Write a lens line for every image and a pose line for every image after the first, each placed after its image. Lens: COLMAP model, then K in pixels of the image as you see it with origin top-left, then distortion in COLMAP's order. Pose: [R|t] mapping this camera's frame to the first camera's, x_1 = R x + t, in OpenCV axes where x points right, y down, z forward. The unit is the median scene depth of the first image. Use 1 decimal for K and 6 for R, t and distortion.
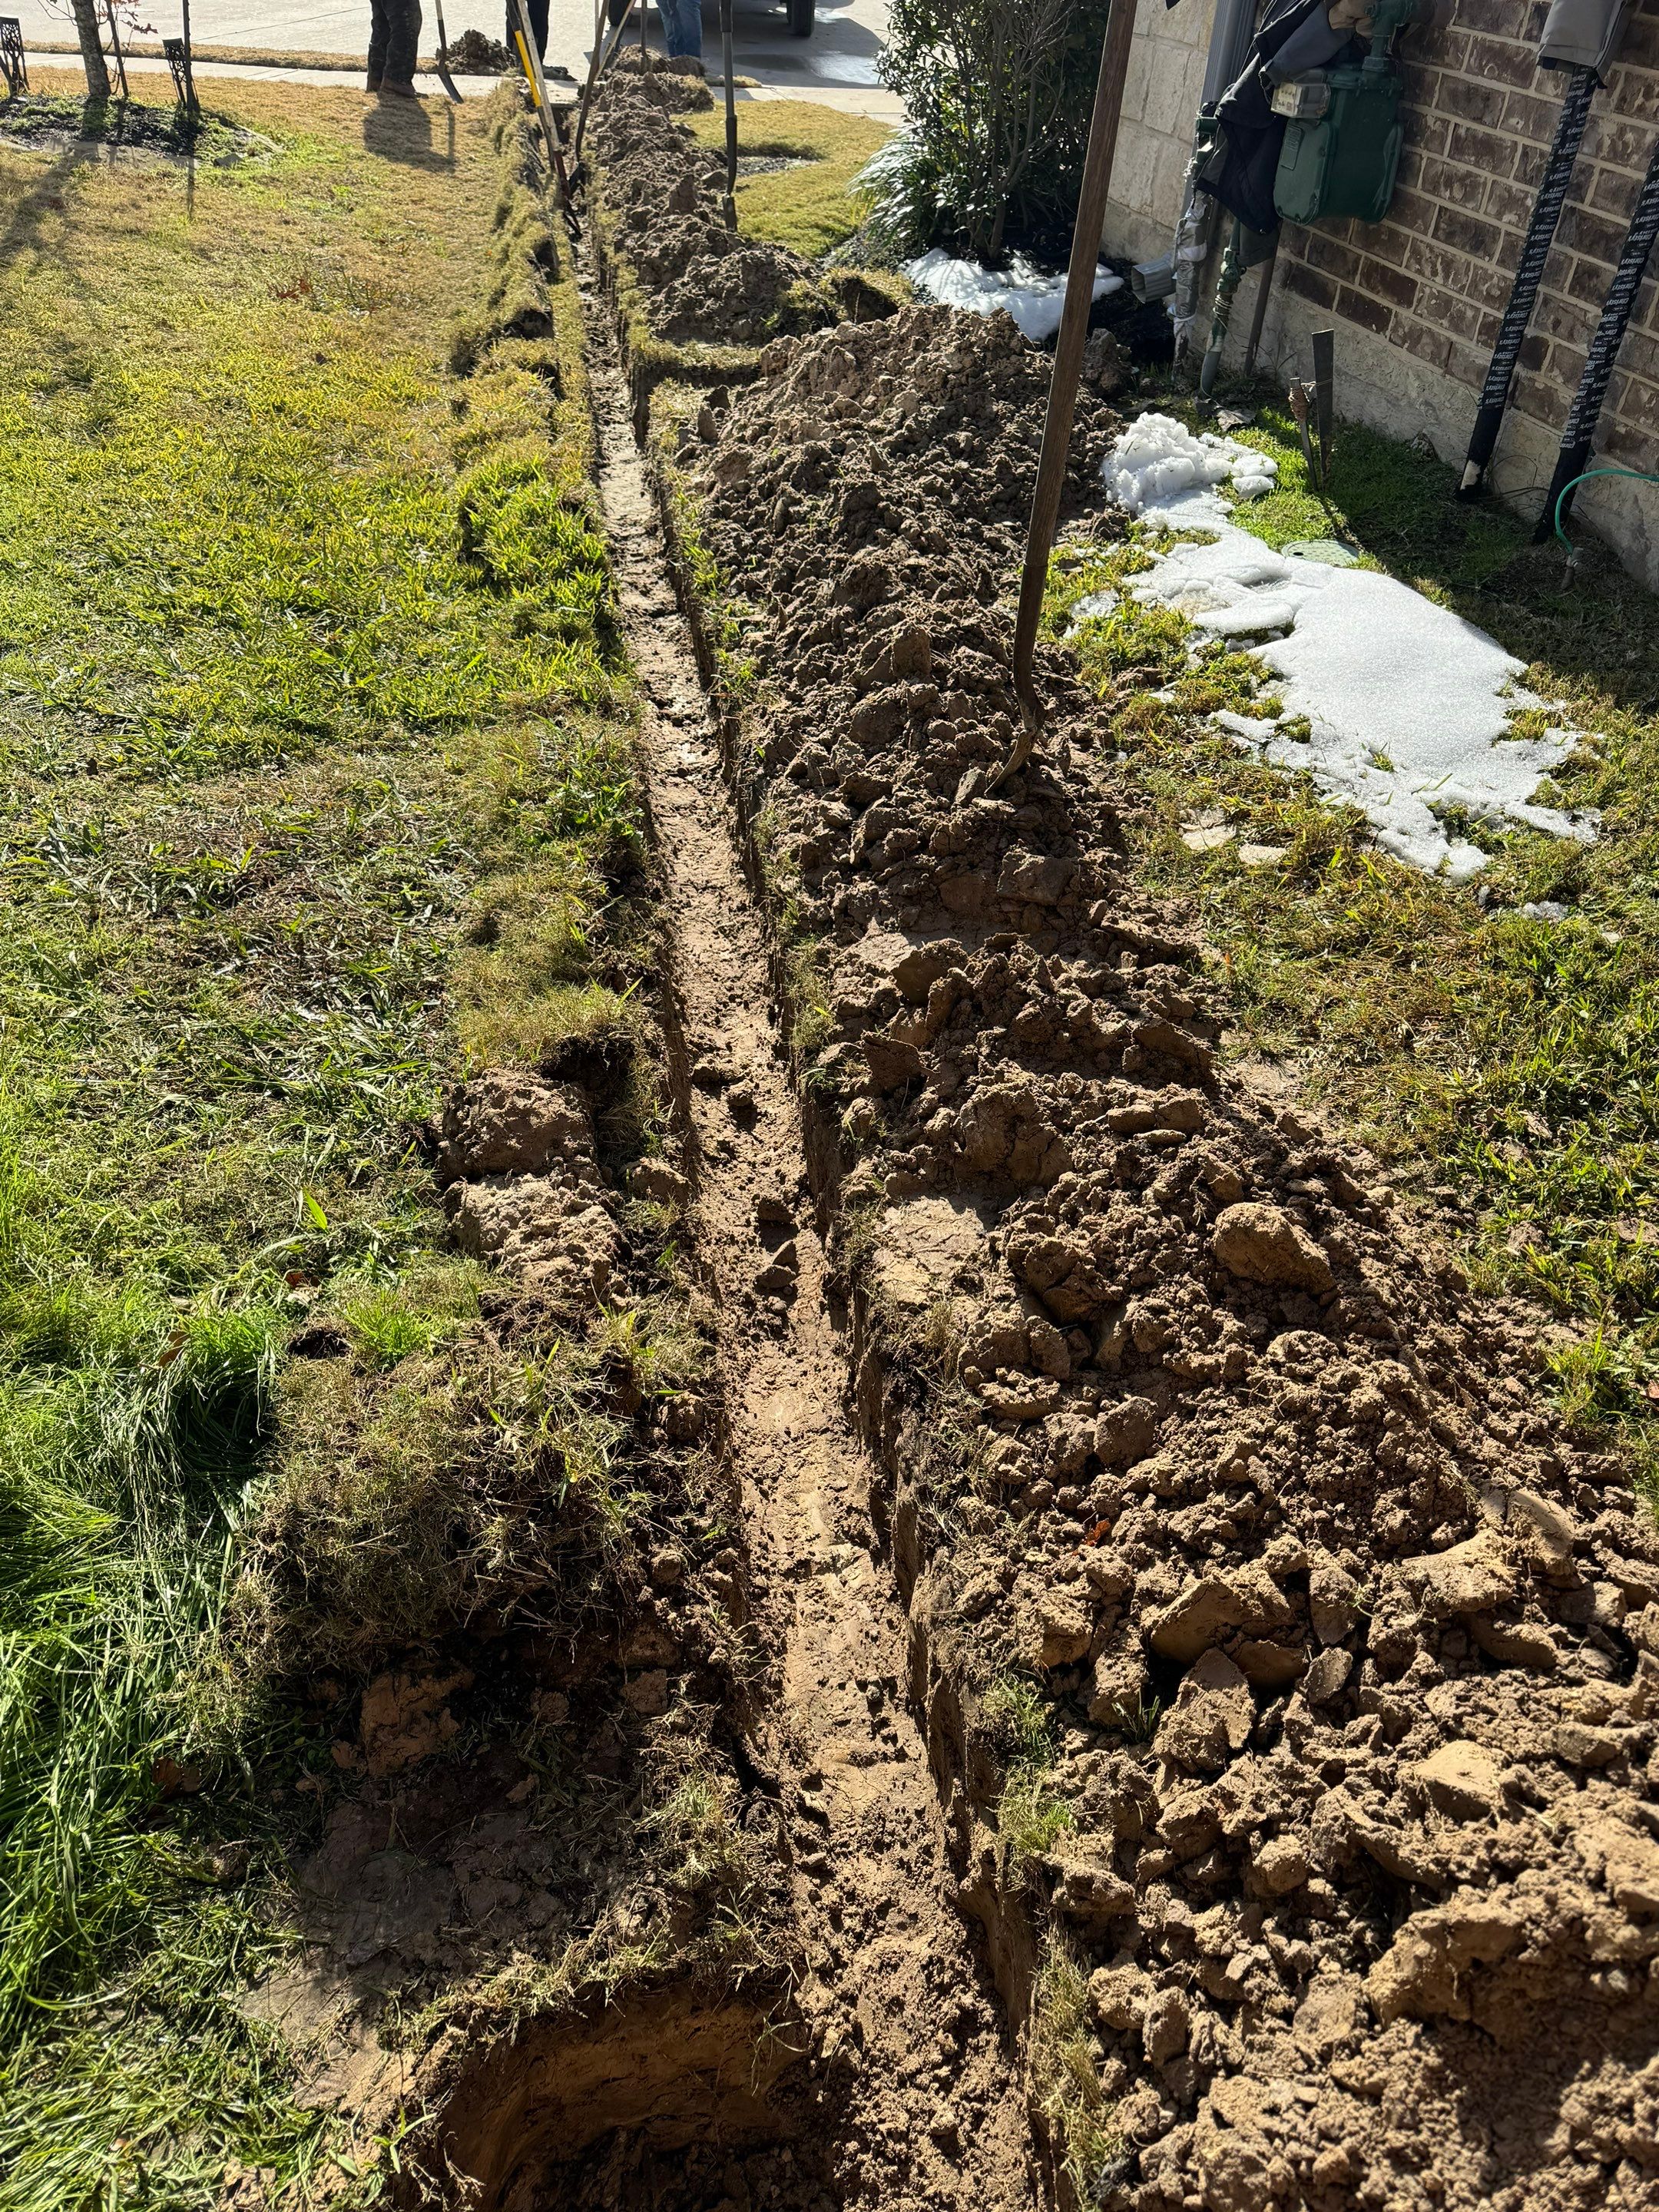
lens RADIAL K [[1645.9, 0, 870.4], [0, 1645.9, 1139.5], [0, 0, 1]] dist [0.034675, -0.042529]
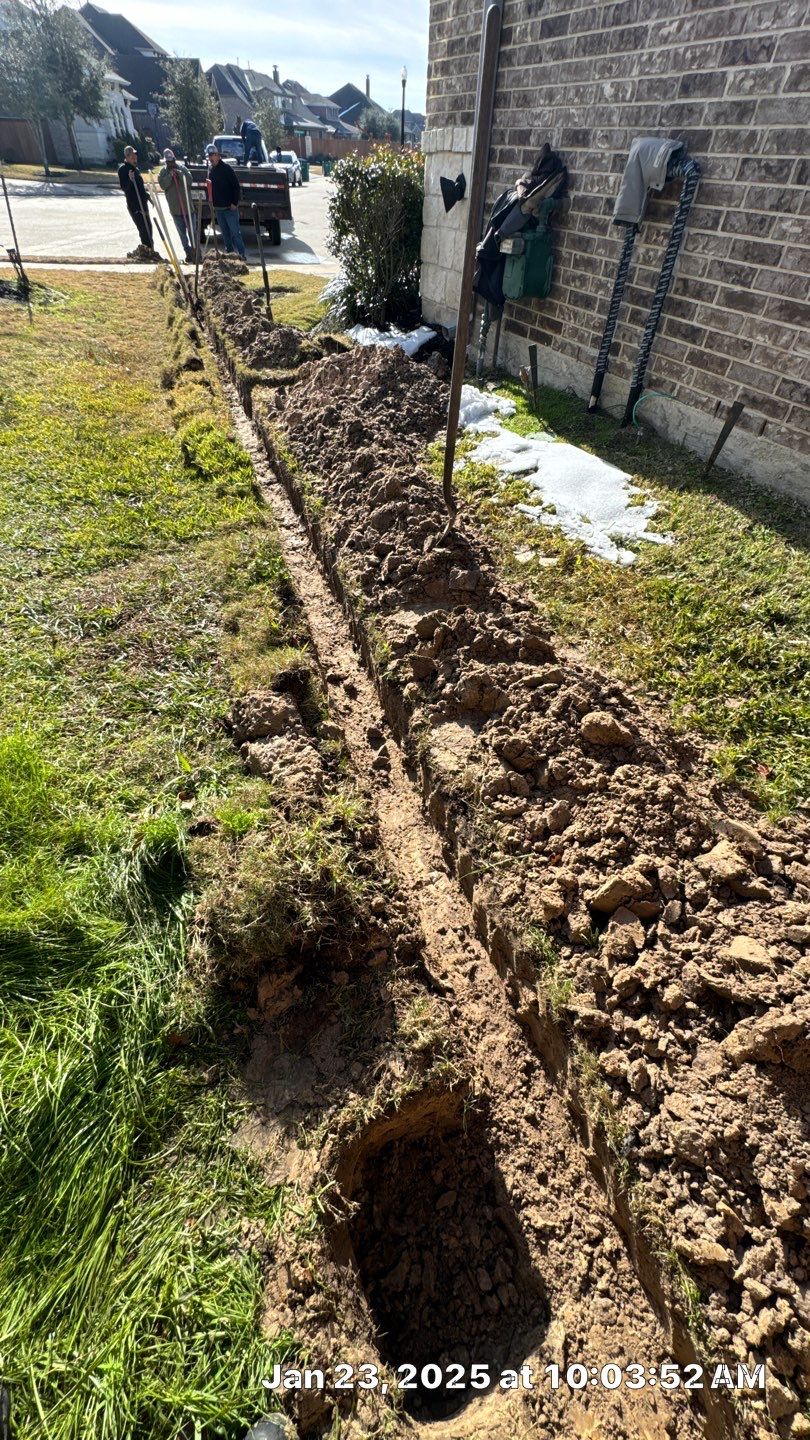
lens RADIAL K [[571.3, 0, 406.9], [0, 571.3, 720.5], [0, 0, 1]] dist [-0.002861, 0.000504]
pose [[0.984701, -0.129529, 0.116559, -0.140239], [0.118345, 0.988099, 0.098261, -0.065798], [-0.127900, -0.082963, 0.988311, 0.227235]]
